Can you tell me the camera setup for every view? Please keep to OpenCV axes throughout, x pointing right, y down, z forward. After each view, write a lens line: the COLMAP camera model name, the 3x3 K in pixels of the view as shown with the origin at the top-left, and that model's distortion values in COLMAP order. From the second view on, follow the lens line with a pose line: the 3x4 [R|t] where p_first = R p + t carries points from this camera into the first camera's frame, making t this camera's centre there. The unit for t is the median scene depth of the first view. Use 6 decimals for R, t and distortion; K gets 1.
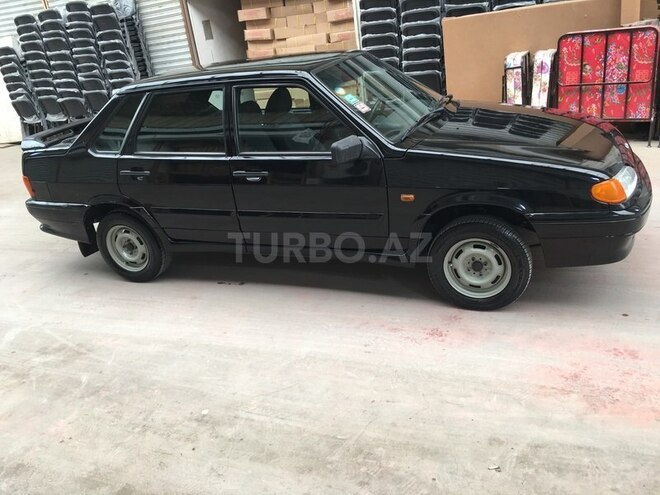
lens RADIAL K [[584.2, 0, 330.0], [0, 584.2, 247.5], [0, 0, 1]] dist [0.102407, -0.168833]
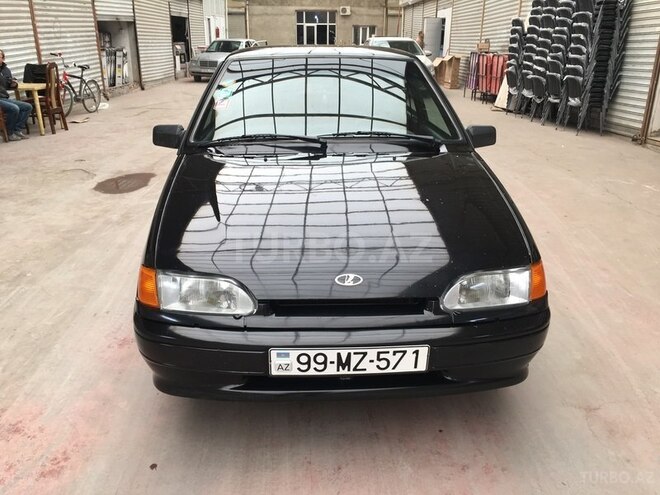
lens RADIAL K [[584.2, 0, 330.0], [0, 584.2, 247.5], [0, 0, 1]] dist [0.102407, -0.168833]
pose [[0.383960, 0.422525, -0.821004, 0.381763], [-0.388762, 0.880482, 0.271323, -0.139712], [0.837520, 0.214998, 0.502331, 0.283912]]
